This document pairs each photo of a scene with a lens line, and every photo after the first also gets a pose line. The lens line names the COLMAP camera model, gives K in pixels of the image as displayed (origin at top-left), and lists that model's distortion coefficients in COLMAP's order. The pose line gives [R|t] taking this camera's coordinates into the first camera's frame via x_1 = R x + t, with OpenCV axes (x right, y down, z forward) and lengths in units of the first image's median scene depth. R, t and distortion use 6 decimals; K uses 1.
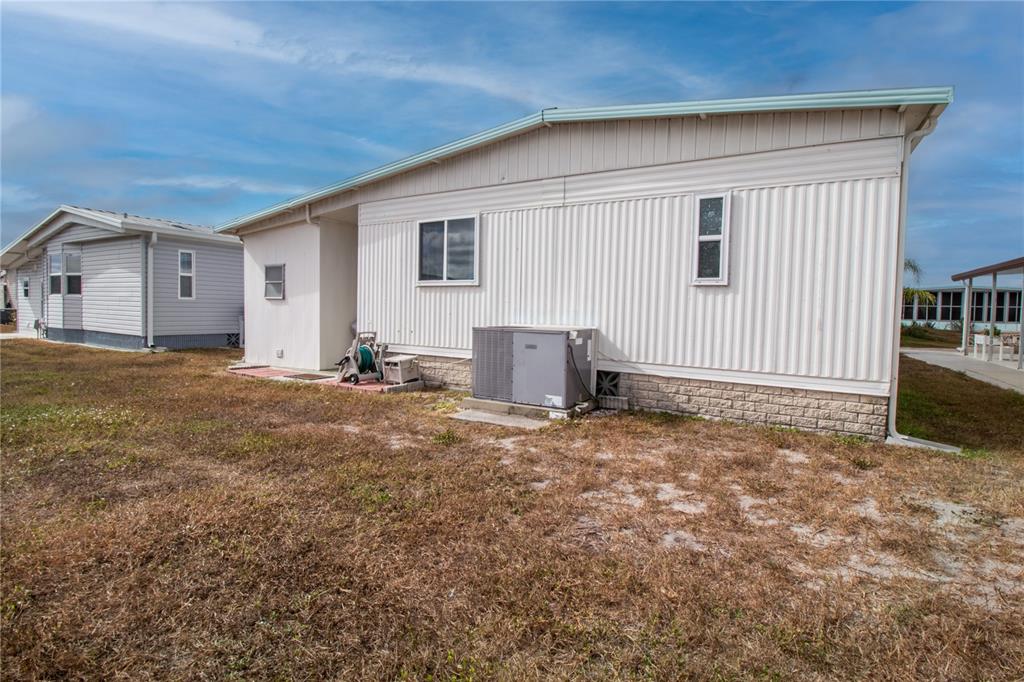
lens RADIAL K [[486.2, 0, 519.8], [0, 486.2, 321.1], [0, 0, 1]] dist [0.000424, 0.000834]
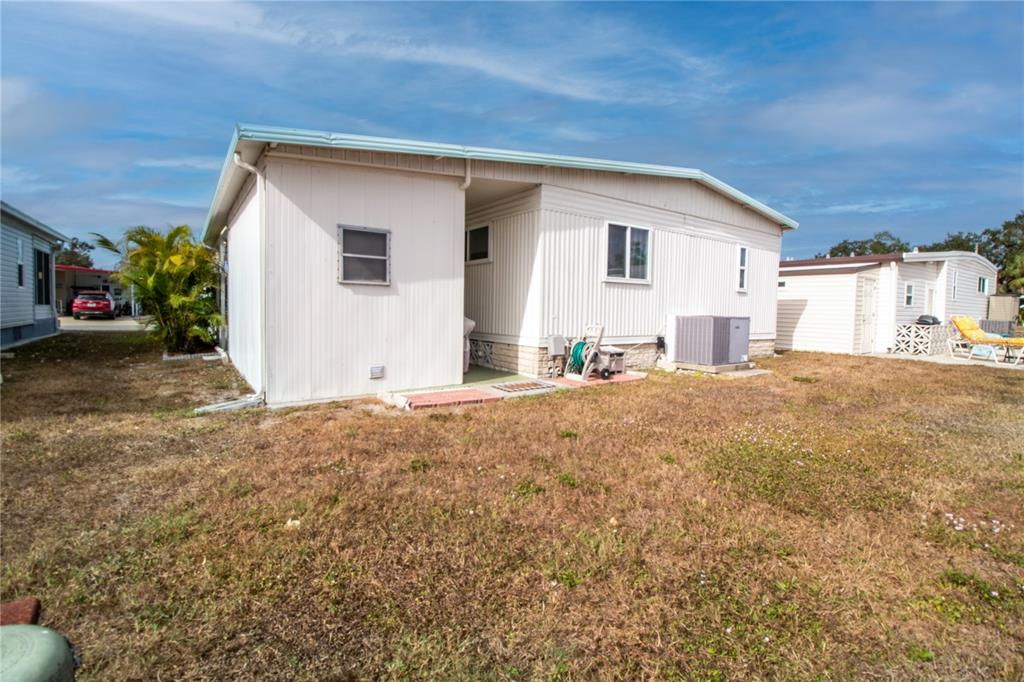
lens RADIAL K [[486.2, 0, 519.8], [0, 486.2, 321.1], [0, 0, 1]] dist [0.000424, 0.000834]
pose [[0.389622, -0.037775, 0.920200, -1.301637], [0.012791, 0.999284, 0.035606, -0.025725], [-0.920886, -0.002103, 0.389827, 0.768543]]
